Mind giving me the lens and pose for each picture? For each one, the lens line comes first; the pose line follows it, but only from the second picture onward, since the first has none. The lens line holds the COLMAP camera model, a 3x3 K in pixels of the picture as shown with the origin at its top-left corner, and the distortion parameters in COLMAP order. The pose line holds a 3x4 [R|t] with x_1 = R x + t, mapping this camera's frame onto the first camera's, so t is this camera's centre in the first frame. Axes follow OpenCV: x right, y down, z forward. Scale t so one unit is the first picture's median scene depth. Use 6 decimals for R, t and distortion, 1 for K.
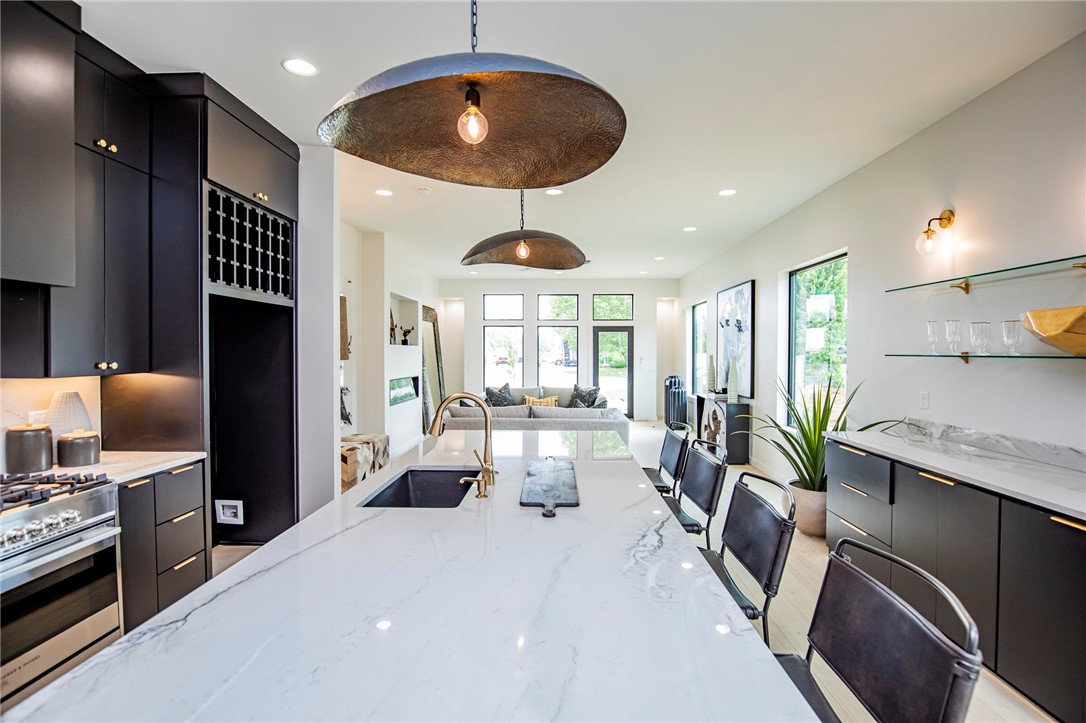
lens RADIAL K [[531.9, 0, 551.2], [0, 531.9, 356.6], [0, 0, 1]] dist [-0.022189, -0.000281]
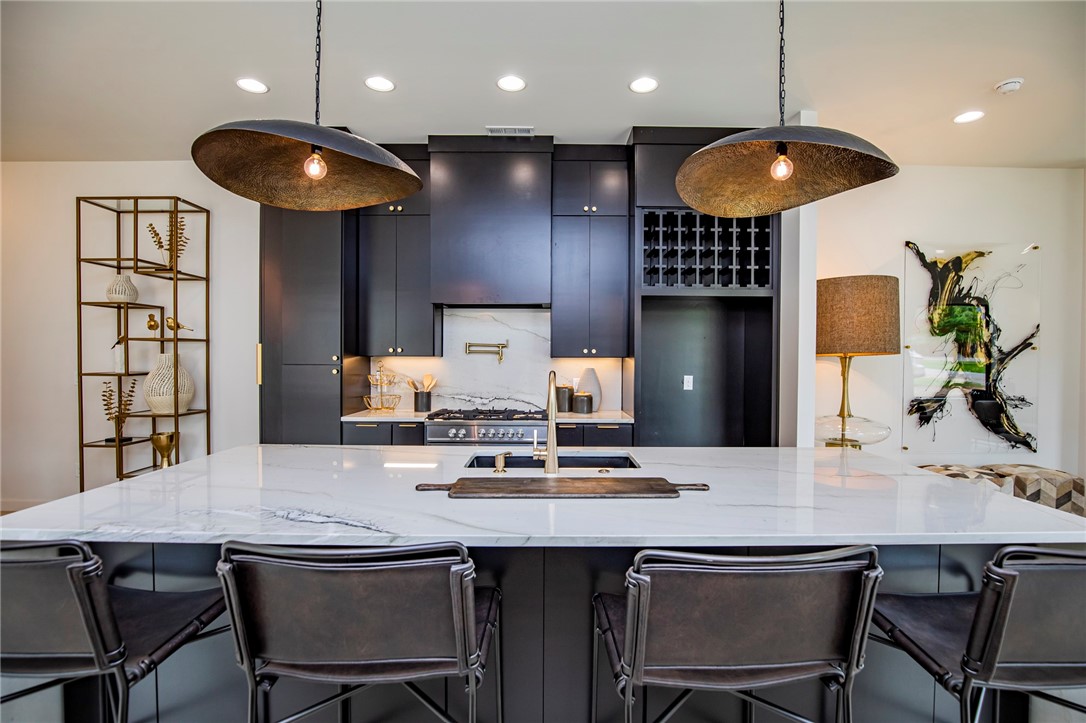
lens RADIAL K [[507.2, 0, 546.9], [0, 507.2, 364.6], [0, 0, 1]] dist [-0.029413, 0.001736]
pose [[0.020638, 0.012343, -0.999711, 0.493930], [-0.017250, 0.999779, 0.011988, 0.031681], [0.999638, 0.016998, 0.020847, 0.646448]]
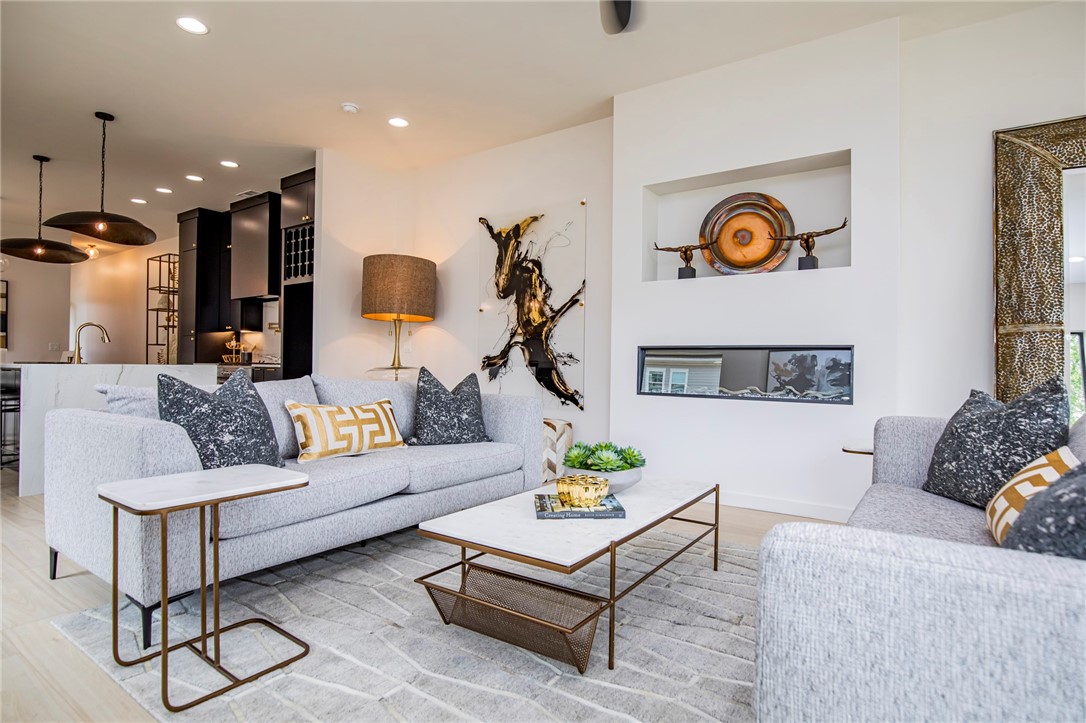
lens RADIAL K [[555.8, 0, 553.2], [0, 555.8, 364.4], [0, 0, 1]] dist [-0.023716, 0.001034]
pose [[-0.541223, -0.009206, -0.840829, 0.476596], [-0.021604, 0.999762, 0.002960, 0.130473], [0.840601, 0.019767, -0.541293, 2.584865]]
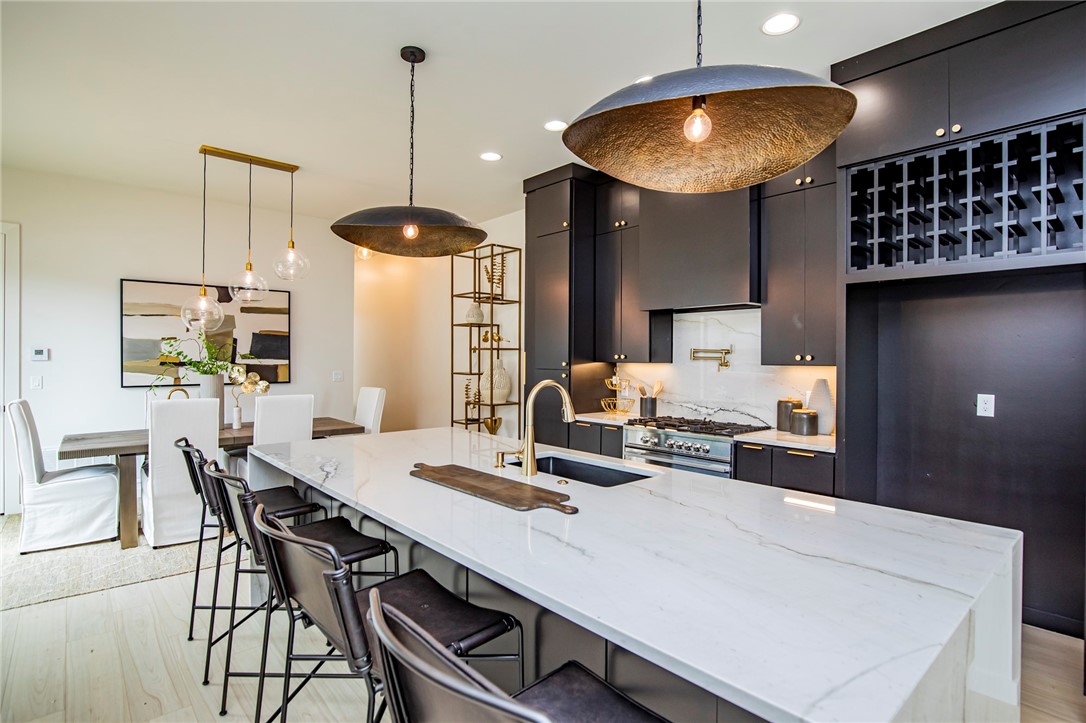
lens RADIAL K [[543.1, 0, 550.9], [0, 543.1, 360.3], [0, 0, 1]] dist [-0.022510, 0.000934]
pose [[-0.729982, -0.000120, -0.683466, 0.354045], [-0.014019, 0.999792, 0.014798, 0.009924], [0.683323, 0.020384, -0.729832, 1.167855]]
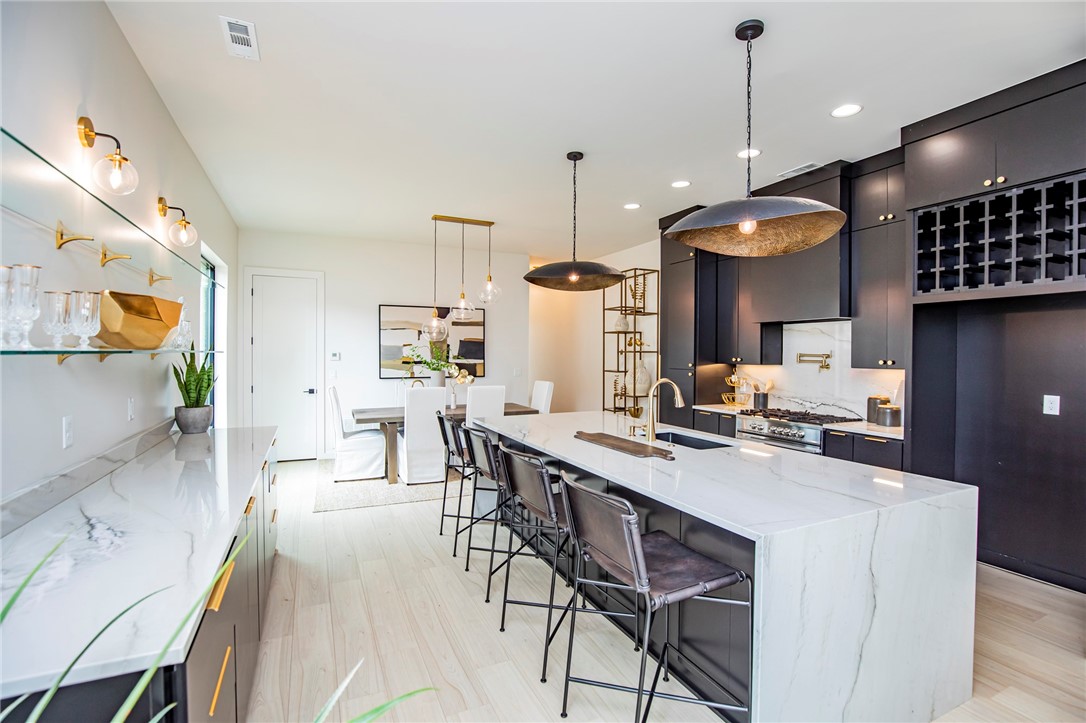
lens RADIAL K [[504.3, 0, 552.7], [0, 504.3, 361.4], [0, 0, 1]] dist [-0.030977, 0.003453]
pose [[-0.893057, 0.002183, -0.449939, 0.501500], [-0.011374, 0.999559, 0.027425, -0.010895], [0.449800, 0.029610, -0.892638, 1.415773]]
